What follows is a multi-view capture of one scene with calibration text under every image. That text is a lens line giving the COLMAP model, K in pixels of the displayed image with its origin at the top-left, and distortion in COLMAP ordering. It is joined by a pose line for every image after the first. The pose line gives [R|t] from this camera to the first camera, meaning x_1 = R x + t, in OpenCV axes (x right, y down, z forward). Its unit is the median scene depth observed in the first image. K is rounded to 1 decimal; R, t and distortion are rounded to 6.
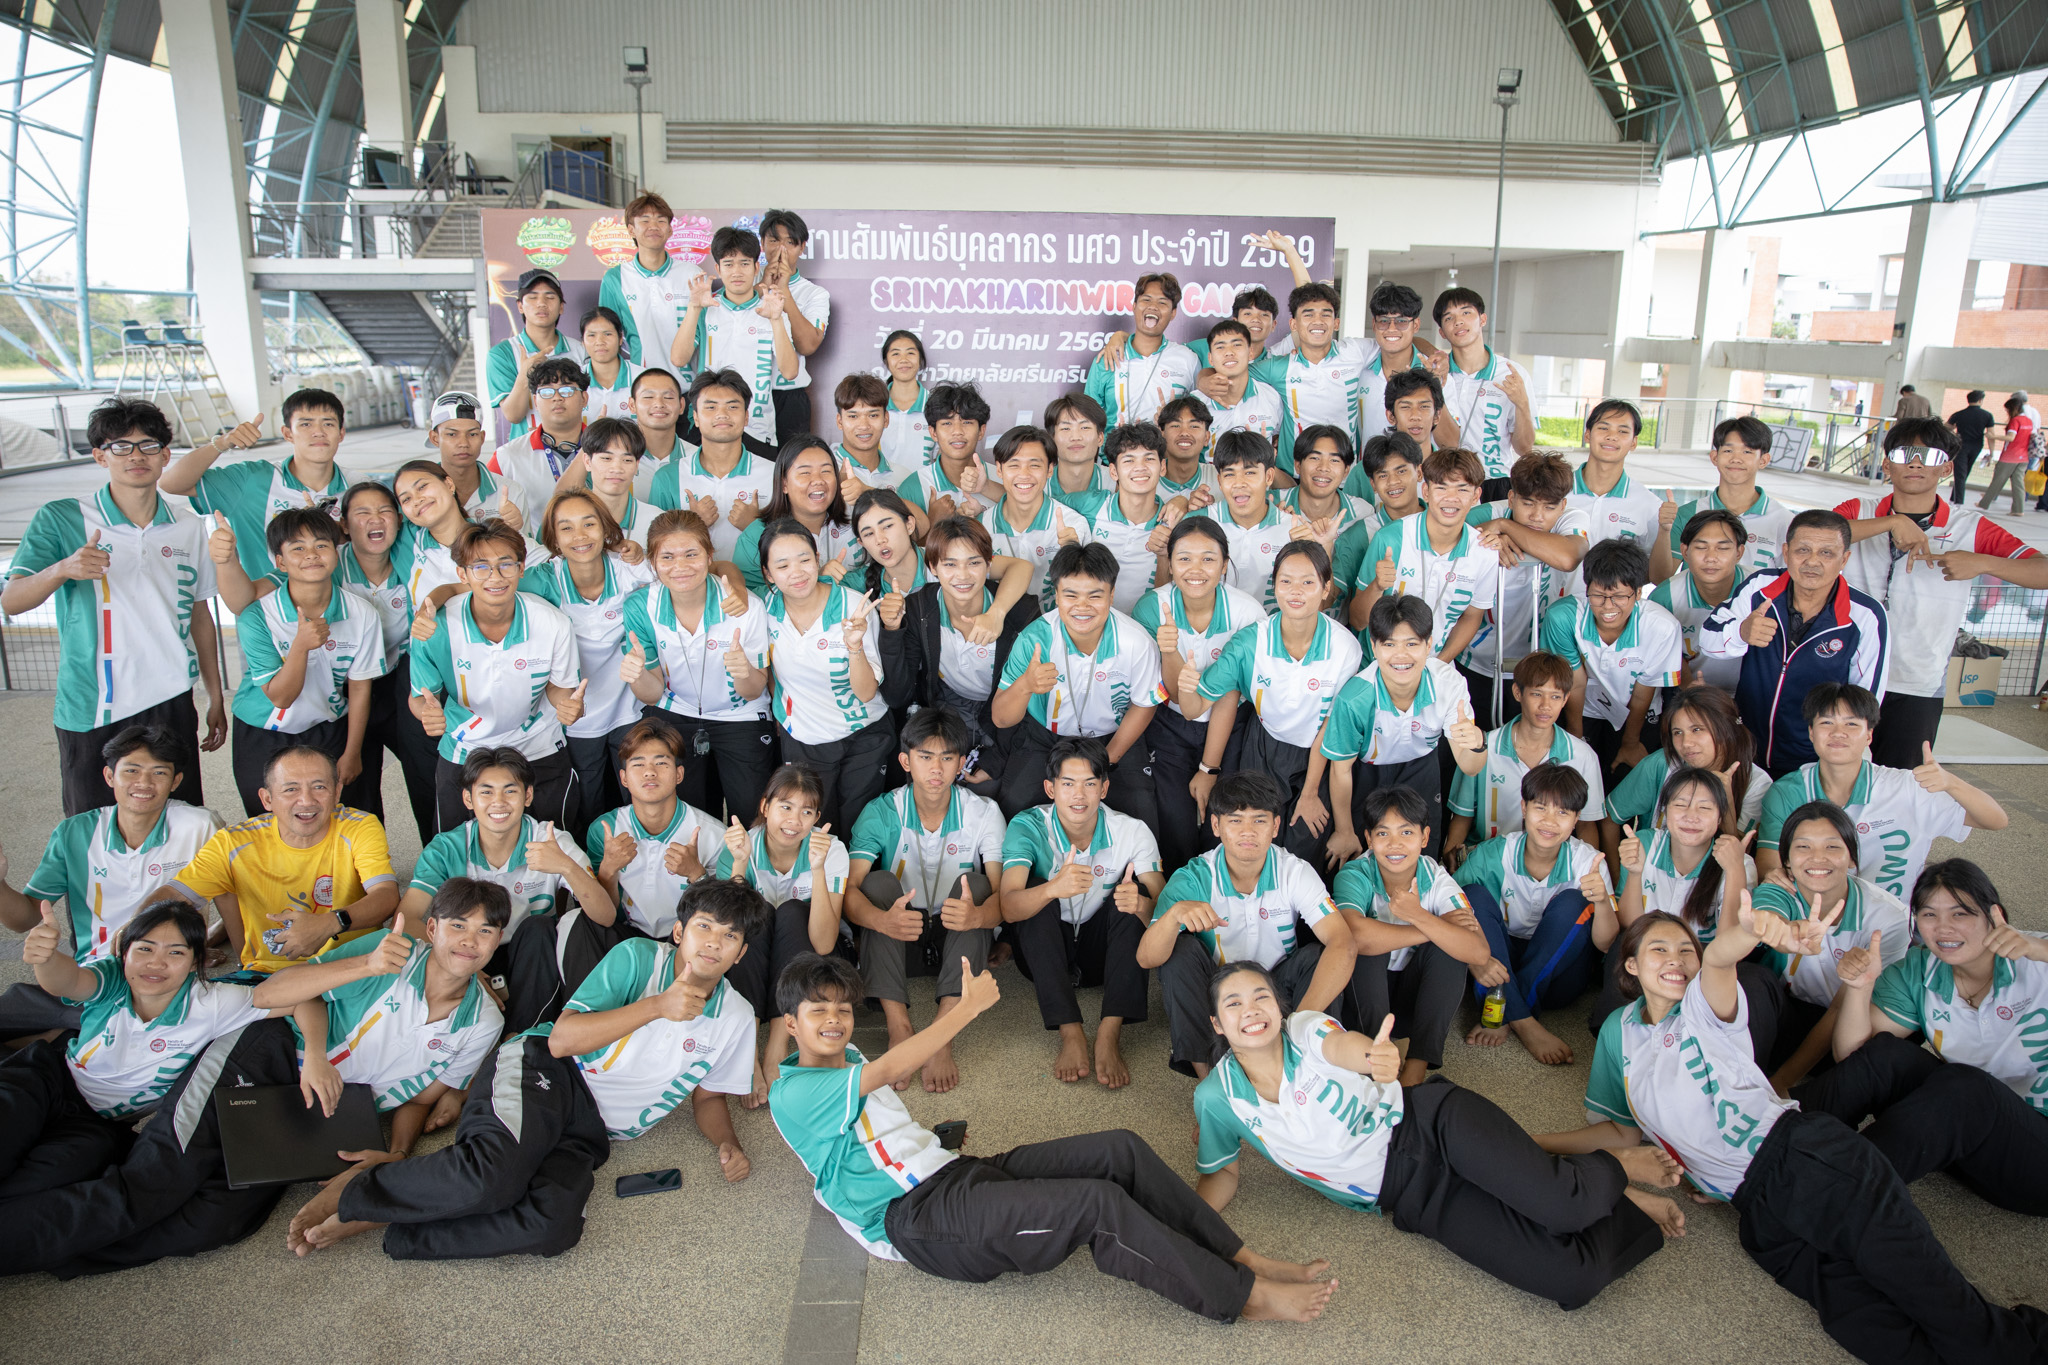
lens RADIAL K [[1473.4, 0, 1025.6], [0, 1473.4, 685.4], [0, 0, 1]] dist [-0.114891, 0.098888]
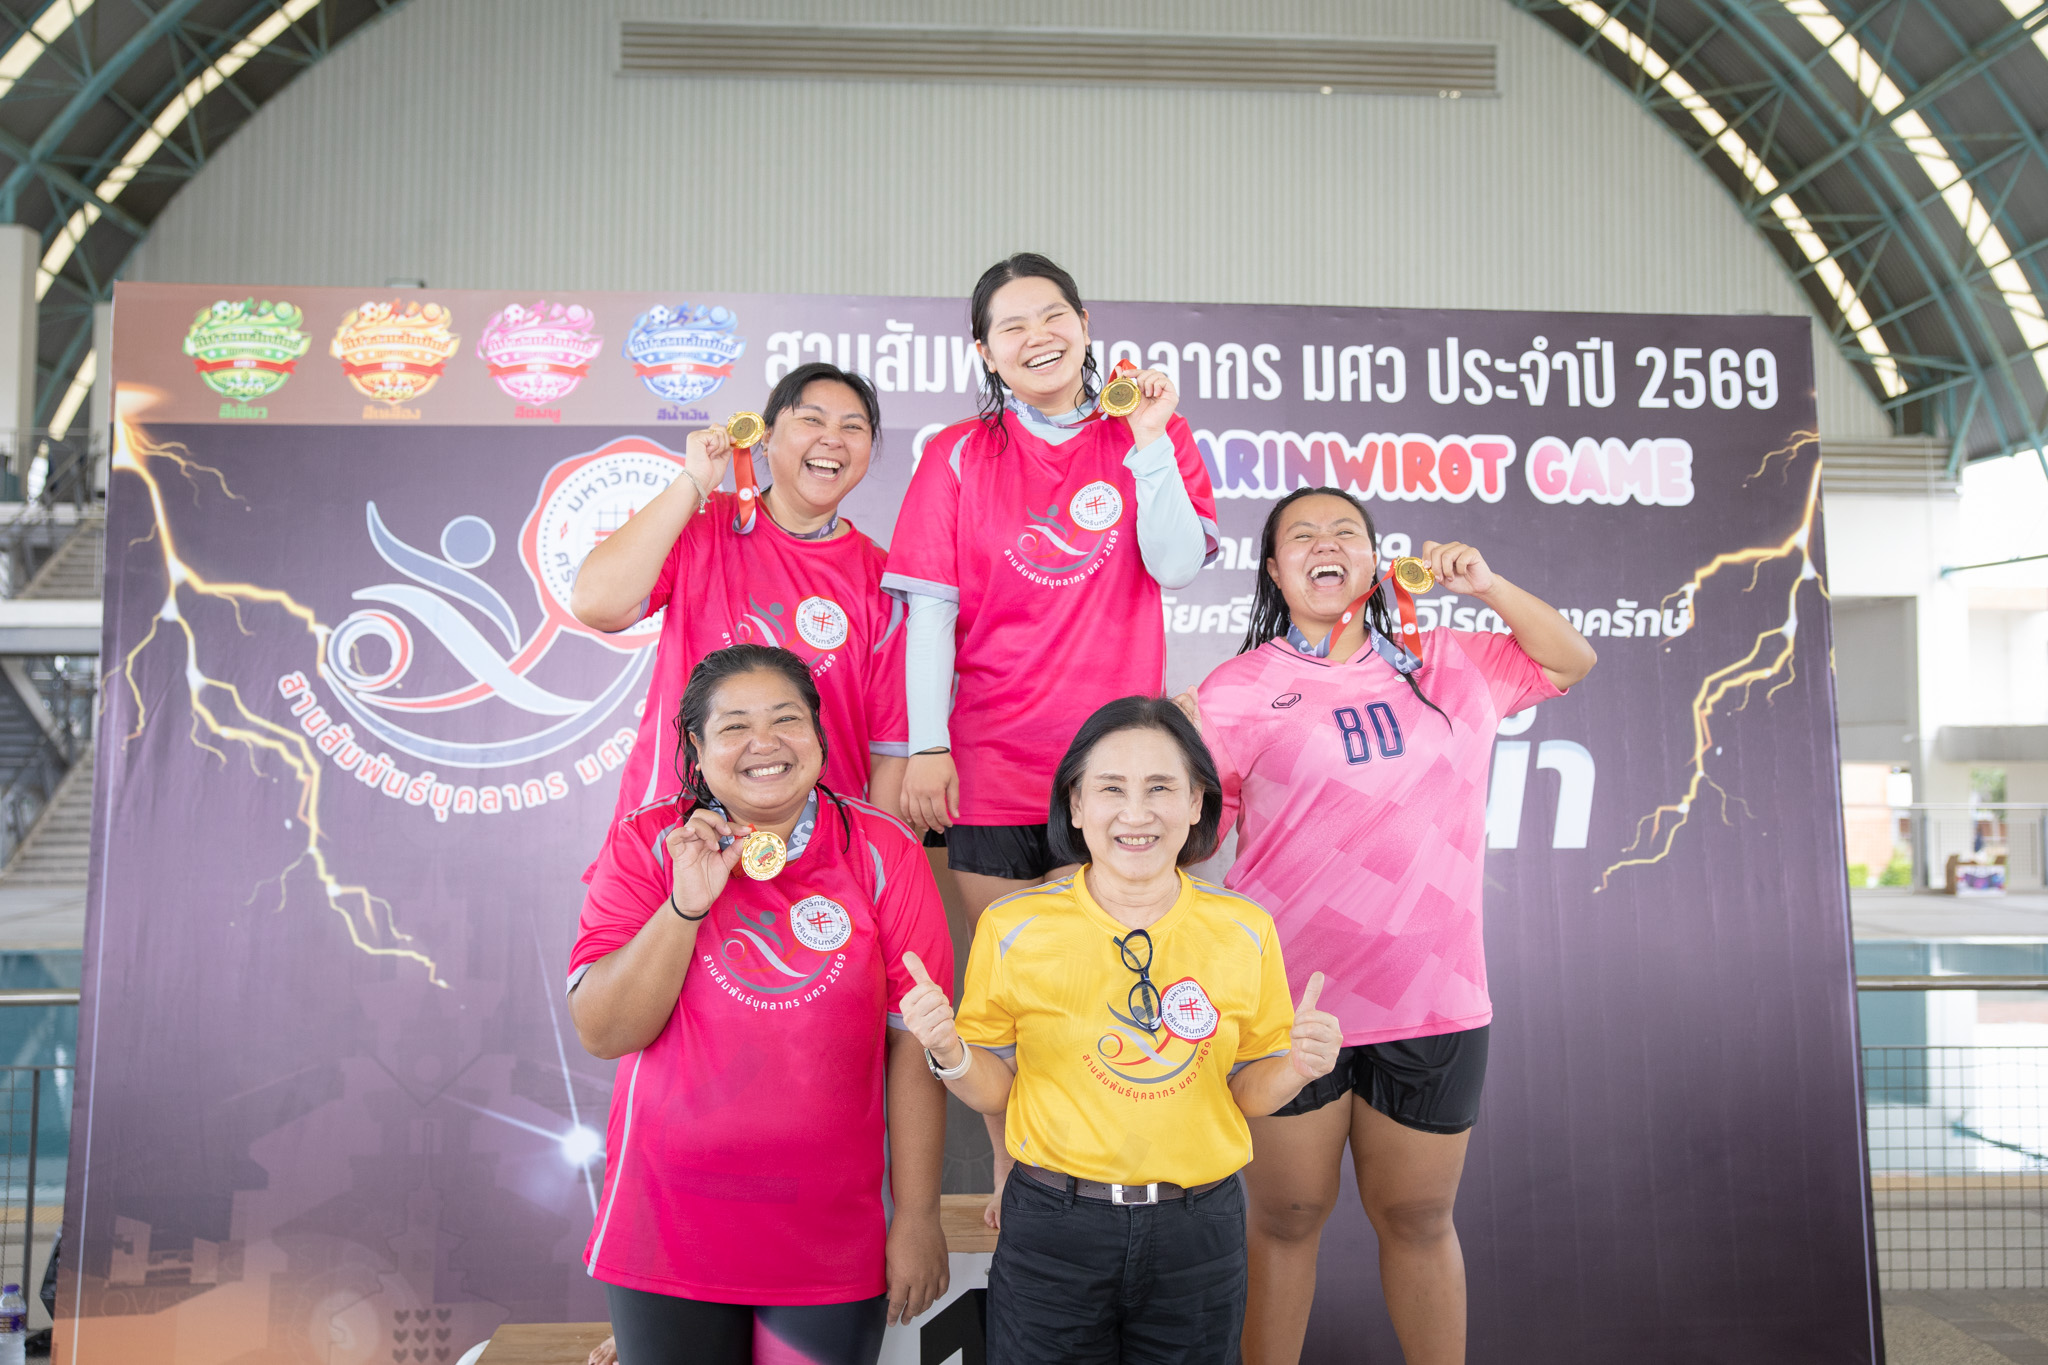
lens RADIAL K [[2215.3, 0, 1096.4], [0, 2215.3, 573.1], [0, 0, 1]] dist [-0.031076, 0.050800]
pose [[0.997881, -0.005061, 0.064868, -0.092514], [0.025925, 0.945336, -0.325065, 0.014337], [-0.059677, 0.326058, 0.943464, 0.299885]]
